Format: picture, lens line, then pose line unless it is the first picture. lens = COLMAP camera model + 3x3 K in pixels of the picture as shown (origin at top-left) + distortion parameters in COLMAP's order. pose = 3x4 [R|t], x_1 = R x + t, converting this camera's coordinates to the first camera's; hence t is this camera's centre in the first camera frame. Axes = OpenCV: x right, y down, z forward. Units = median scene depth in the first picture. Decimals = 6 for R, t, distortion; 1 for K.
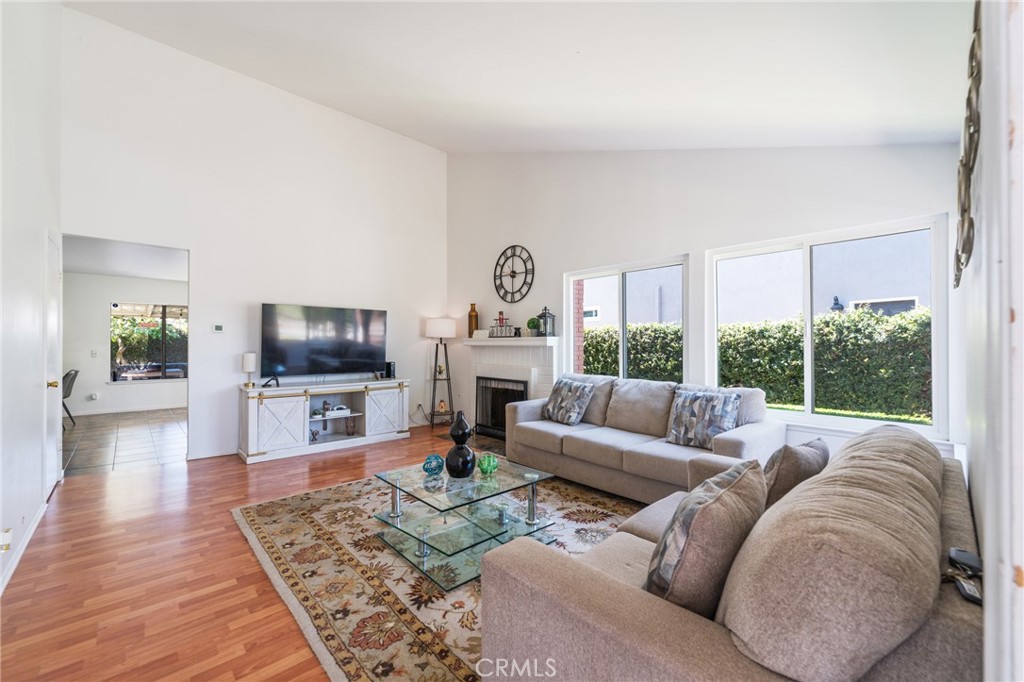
lens RADIAL K [[415.6, 0, 511.7], [0, 415.6, 337.3], [0, 0, 1]] dist [-0.001663, 0.000184]
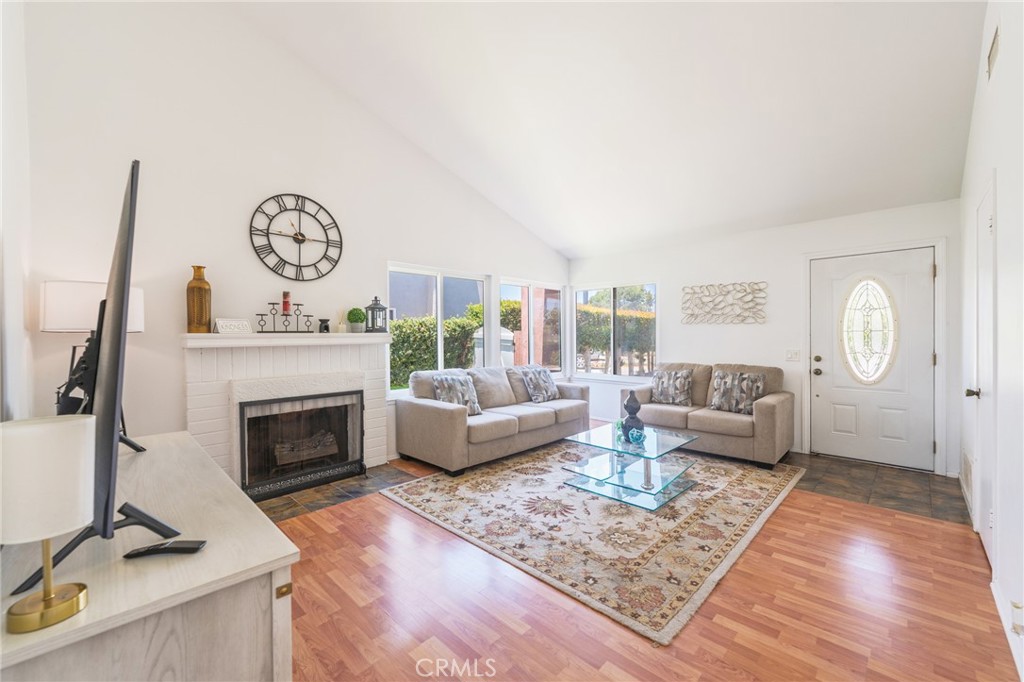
lens RADIAL K [[415.6, 0, 511.7], [0, 415.6, 337.3], [0, 0, 1]] dist [-0.001663, 0.000184]
pose [[-0.056801, -0.004793, 0.998374, -1.080486], [-0.008023, 0.999958, 0.004344, 0.002883], [-0.998353, -0.007763, -0.056837, 1.101833]]
